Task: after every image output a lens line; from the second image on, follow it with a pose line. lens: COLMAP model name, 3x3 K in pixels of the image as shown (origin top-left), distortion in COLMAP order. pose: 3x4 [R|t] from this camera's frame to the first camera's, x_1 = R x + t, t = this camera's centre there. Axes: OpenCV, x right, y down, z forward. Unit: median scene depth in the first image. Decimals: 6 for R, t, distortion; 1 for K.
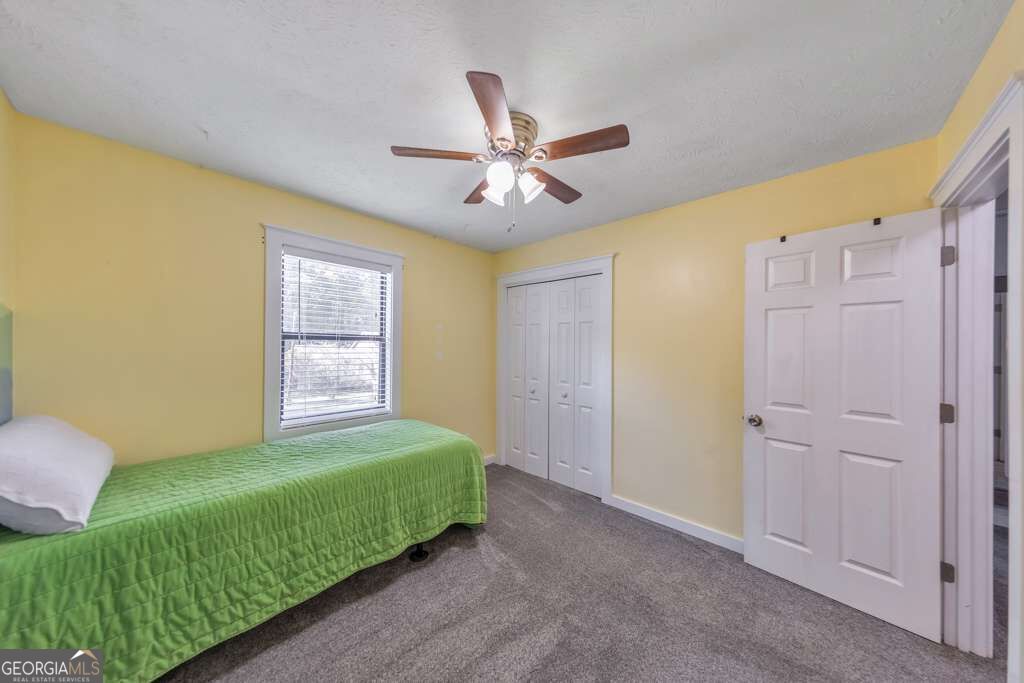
lens RADIAL K [[325.7, 0, 514.1], [0, 325.7, 342.7], [0, 0, 1]] dist [0.000918, -0.000028]
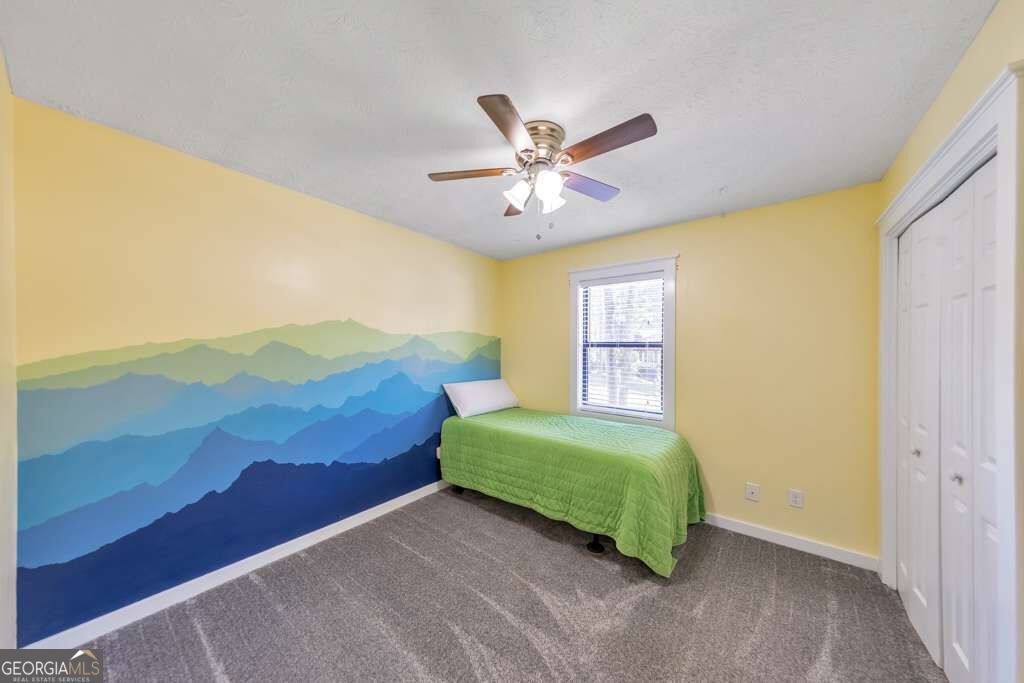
lens RADIAL K [[325.7, 0, 514.1], [0, 325.7, 348.2], [0, 0, 1]] dist [0.000918, -0.000028]
pose [[0.083641, -0.008738, -0.996458, 0.735253], [0.002950, 0.999959, -0.008521, 0.005438], [0.996492, -0.002227, 0.083663, 0.624219]]
